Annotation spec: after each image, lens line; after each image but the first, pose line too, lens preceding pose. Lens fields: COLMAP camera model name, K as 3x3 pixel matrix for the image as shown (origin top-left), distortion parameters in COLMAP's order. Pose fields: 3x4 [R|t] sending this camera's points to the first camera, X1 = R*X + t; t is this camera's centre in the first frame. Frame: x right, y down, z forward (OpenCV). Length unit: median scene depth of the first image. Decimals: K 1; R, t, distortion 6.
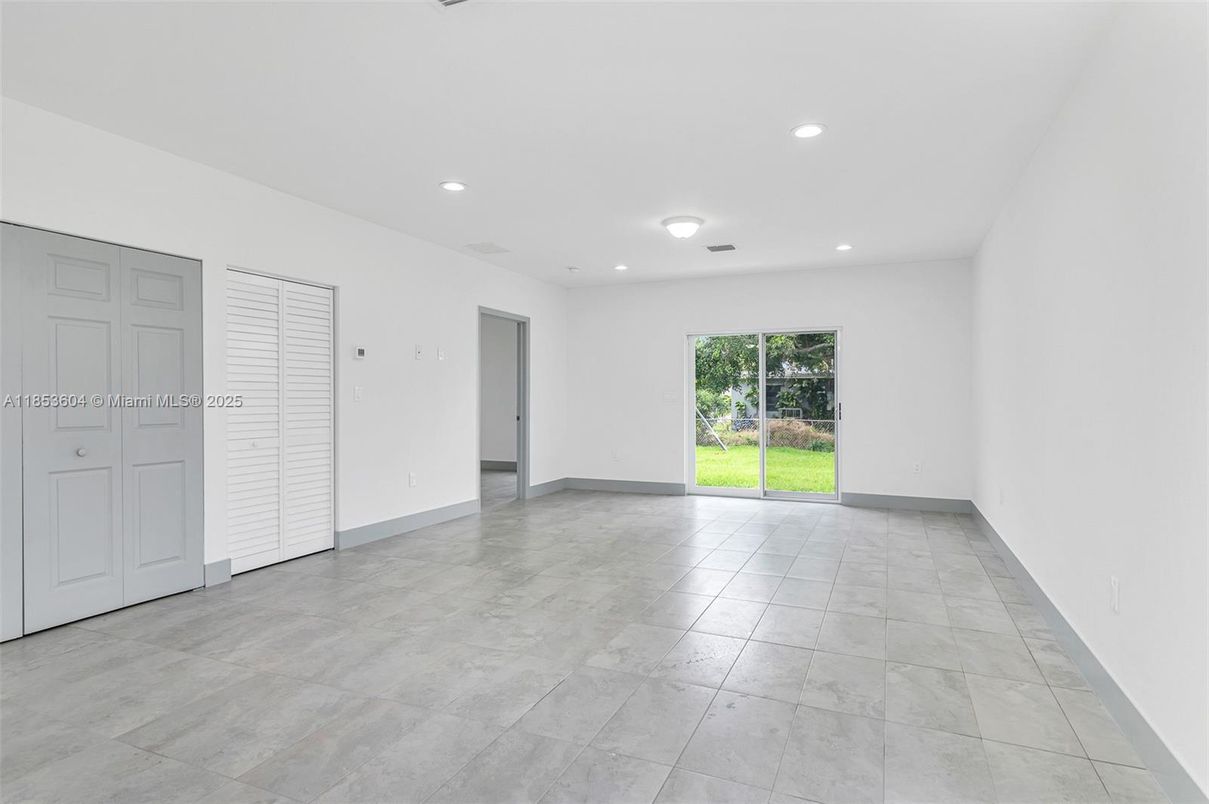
lens RADIAL K [[650.8, 0, 603.8], [0, 650.8, 403.0], [0, 0, 1]] dist [0.007241, -0.000192]
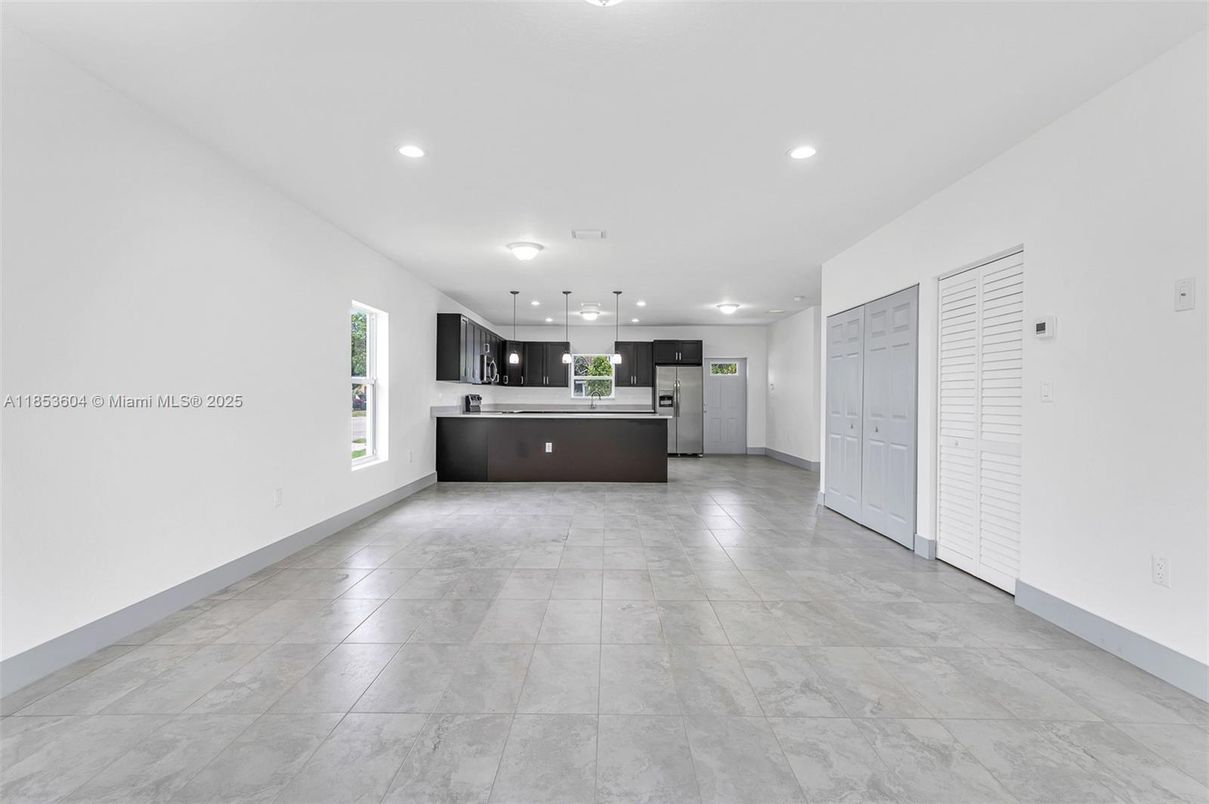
lens RADIAL K [[588.2, 0, 610.3], [0, 588.2, 398.4], [0, 0, 1]] dist [0.009807, 0.001577]
pose [[-0.915672, -0.002168, -0.401921, 0.402250], [-0.007226, 0.999913, 0.011071, -0.013765], [0.401862, 0.013041, -0.915608, 2.034736]]
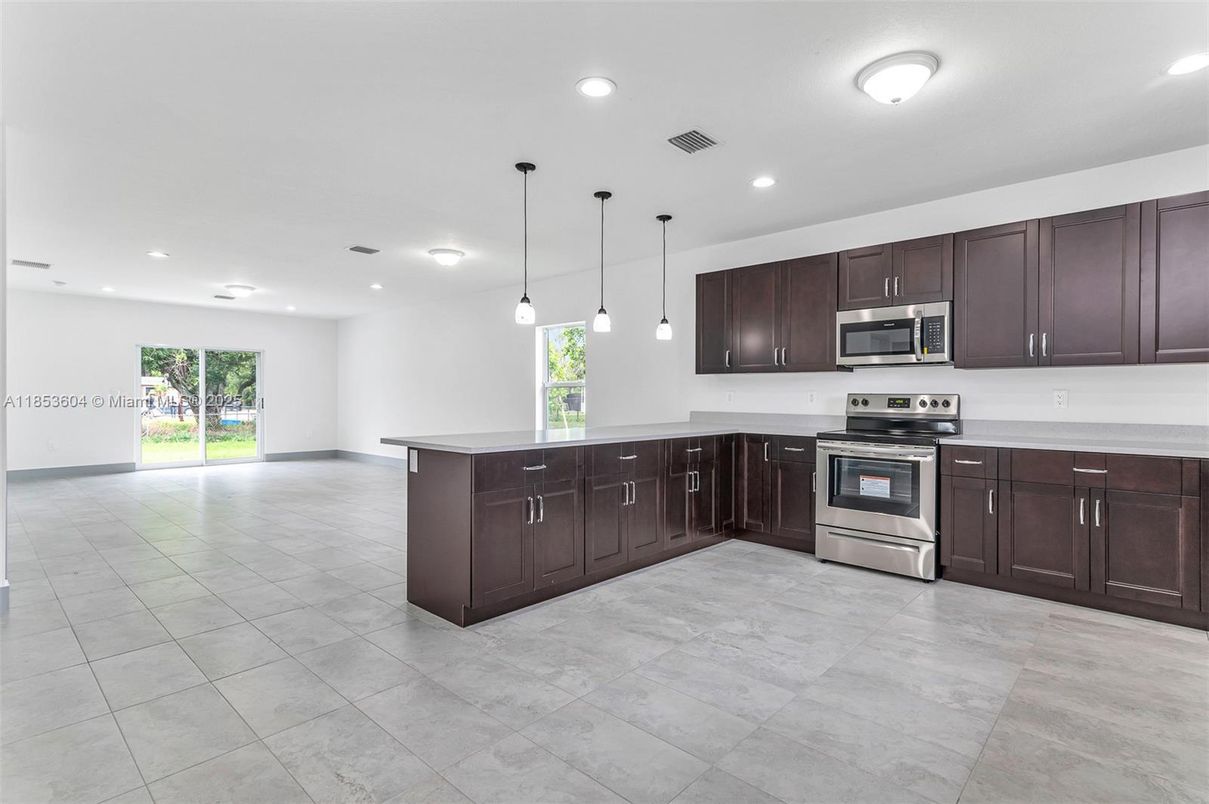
lens RADIAL K [[588.2, 0, 606.5], [0, 588.2, 396.0], [0, 0, 1]] dist [0.009807, 0.001577]
pose [[0.325372, 0.000019, 0.945586, -1.492985], [0.006344, 0.999977, -0.002204, 0.007870], [-0.945565, 0.006716, 0.325364, -0.540292]]
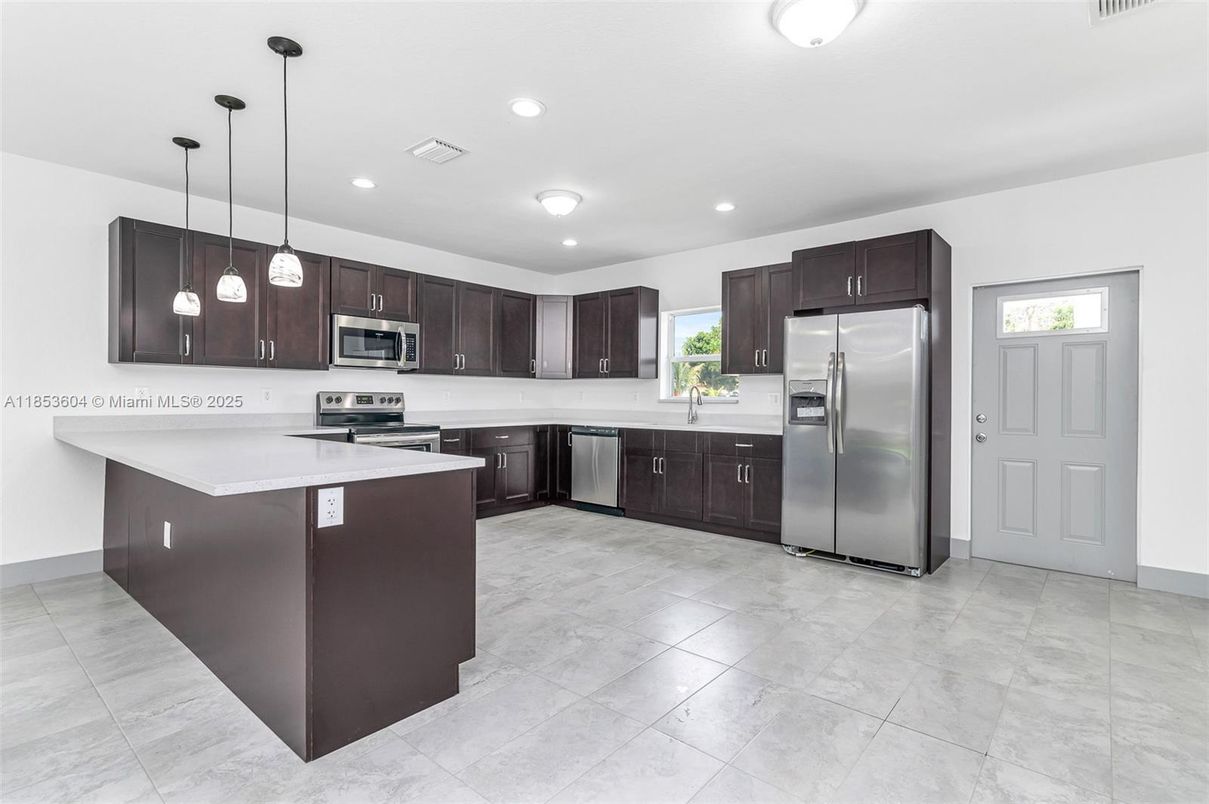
lens RADIAL K [[588.2, 0, 601.3], [0, 588.2, 400.1], [0, 0, 1]] dist [0.009807, 0.001577]
pose [[-0.958109, -0.007797, 0.286296, -1.114339], [-0.003255, 0.999861, 0.016337, -0.001393], [-0.286384, 0.014721, -0.958002, 0.471949]]
